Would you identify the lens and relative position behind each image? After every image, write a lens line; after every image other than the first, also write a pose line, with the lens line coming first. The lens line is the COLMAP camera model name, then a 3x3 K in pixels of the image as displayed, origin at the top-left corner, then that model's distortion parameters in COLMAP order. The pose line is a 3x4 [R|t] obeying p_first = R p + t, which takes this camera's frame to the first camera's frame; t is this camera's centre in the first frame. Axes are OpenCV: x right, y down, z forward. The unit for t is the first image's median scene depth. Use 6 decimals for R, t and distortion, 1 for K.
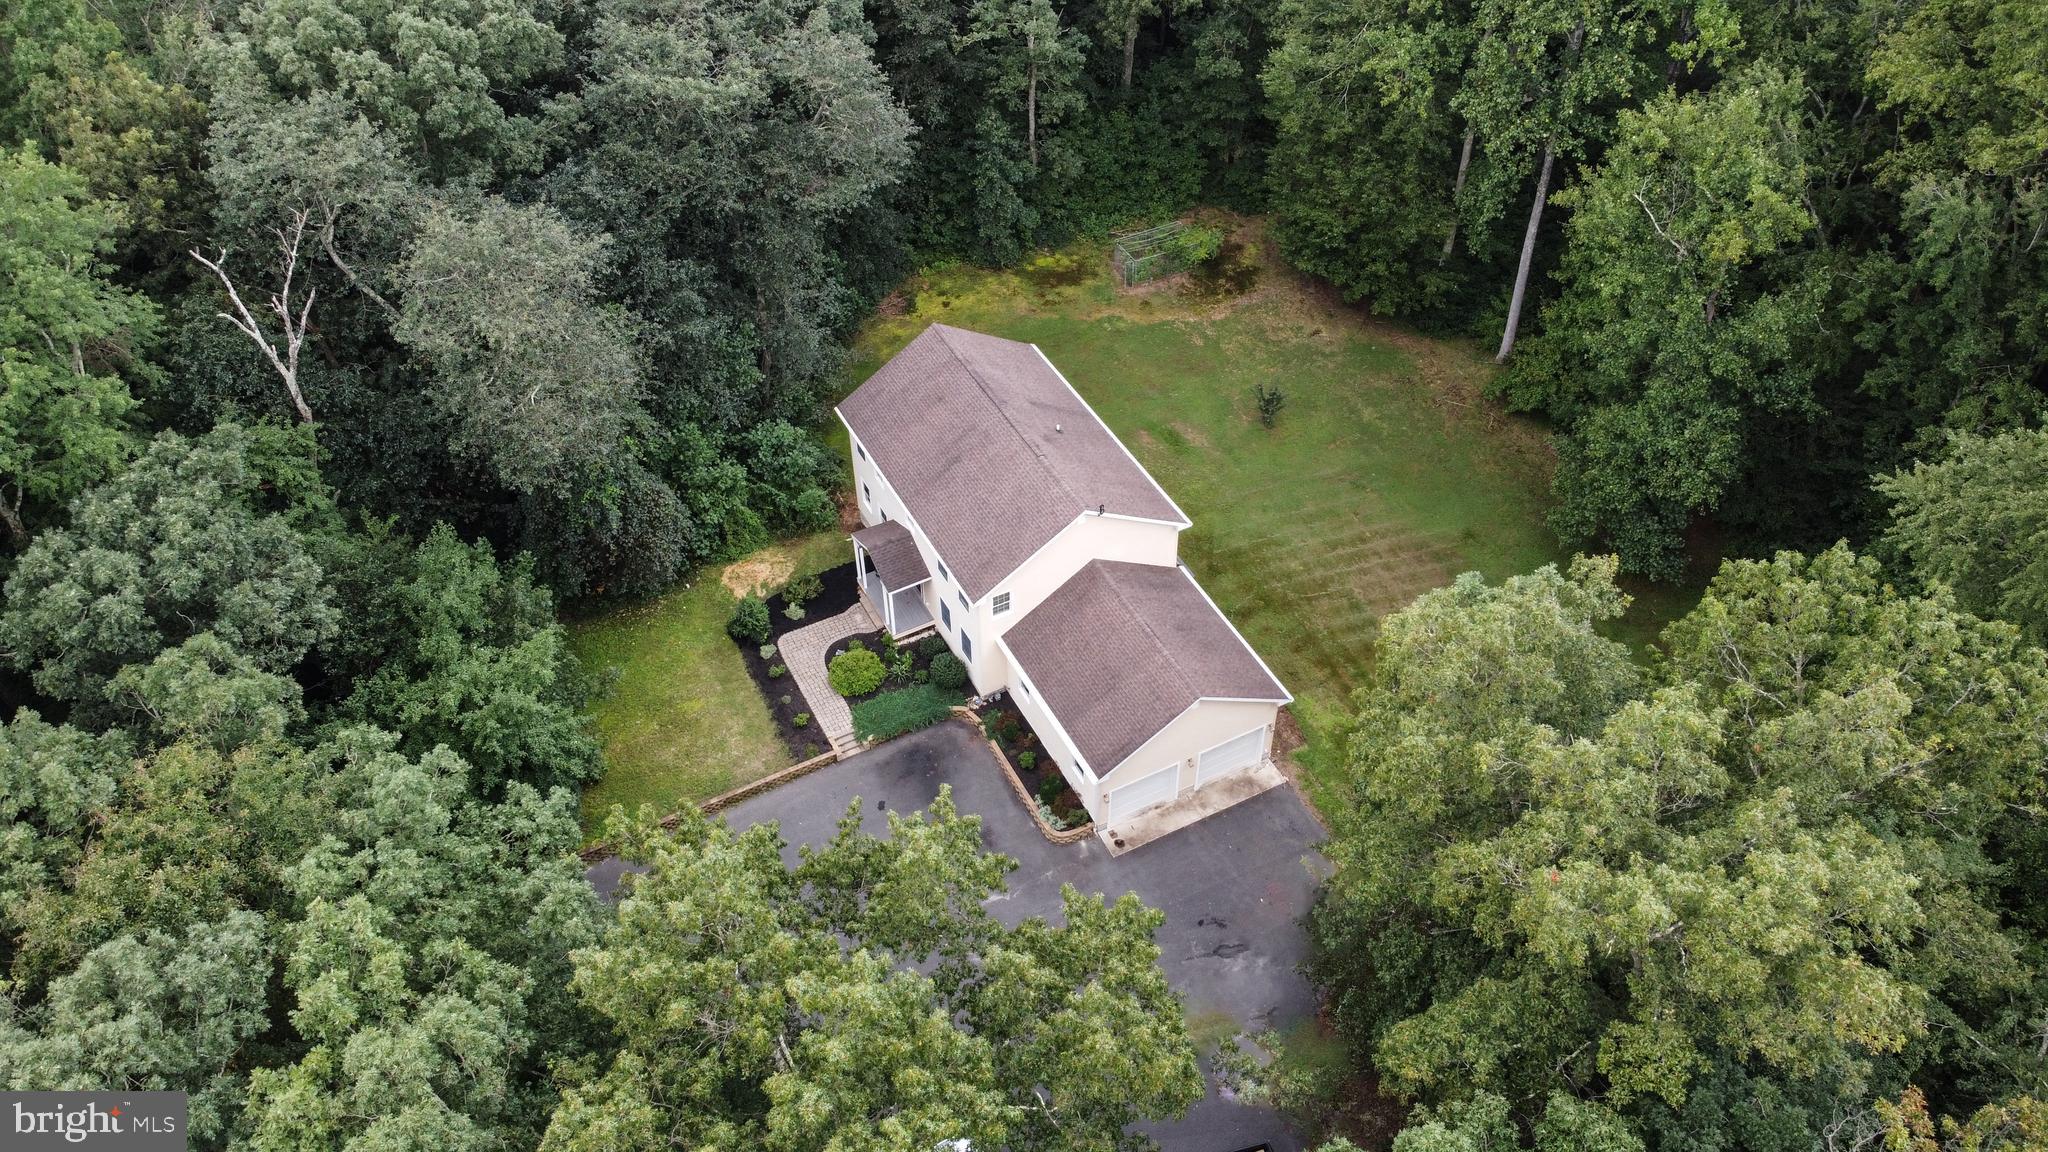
lens RADIAL K [[1530.5, 0, 1037.0], [0, 1530.5, 574.9], [0, 0, 1]] dist [0.007500, -0.003275]
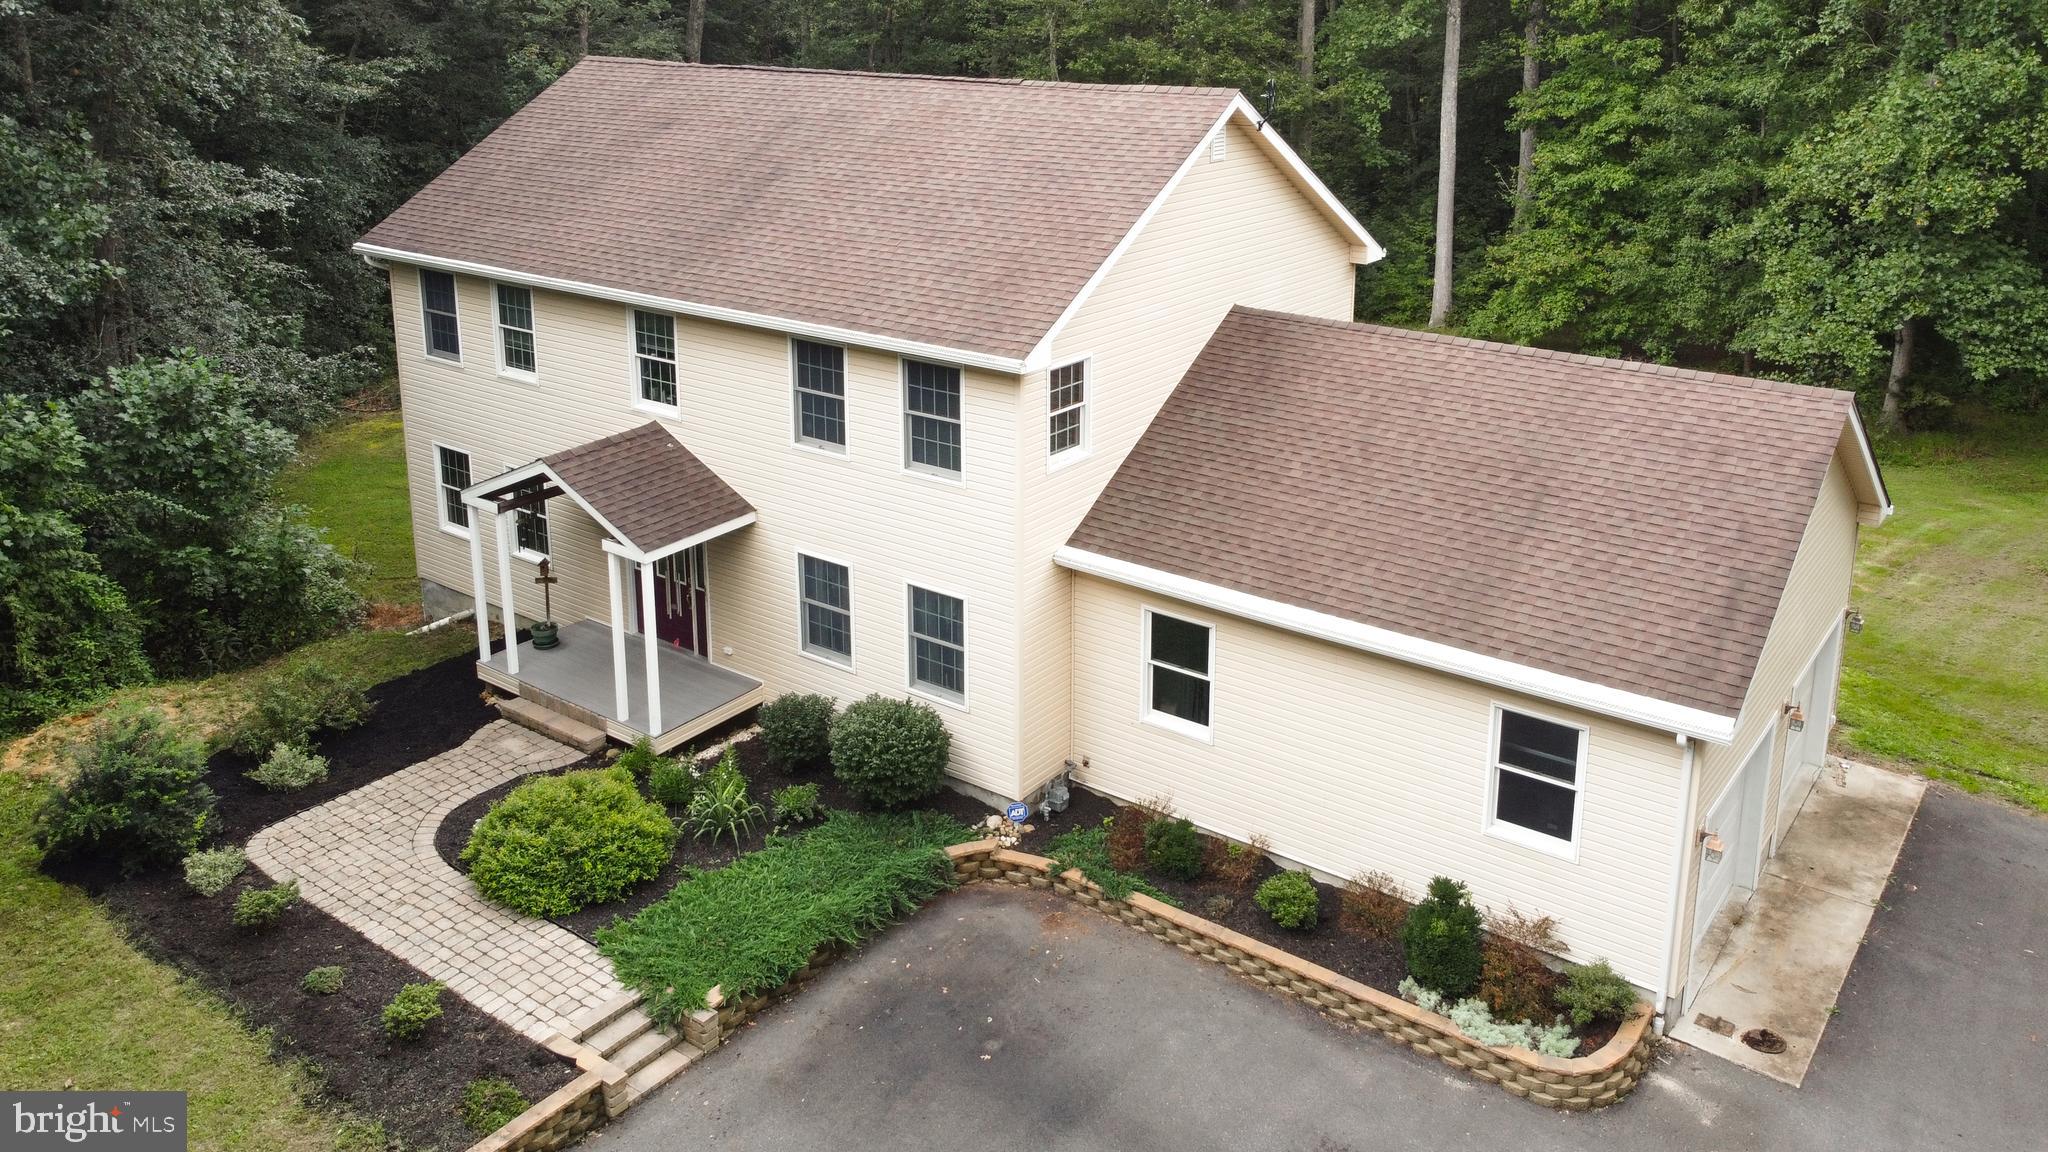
lens RADIAL K [[1617.6, 0, 1047.4], [0, 1617.6, 328.4], [0, 0, 1]] dist [0.001121, -0.002826]
pose [[0.897843, -0.086725, 0.431691, -0.164573], [0.303955, 0.831415, -0.465145, 0.155093], [-0.318575, 0.548842, 0.772840, 0.702027]]
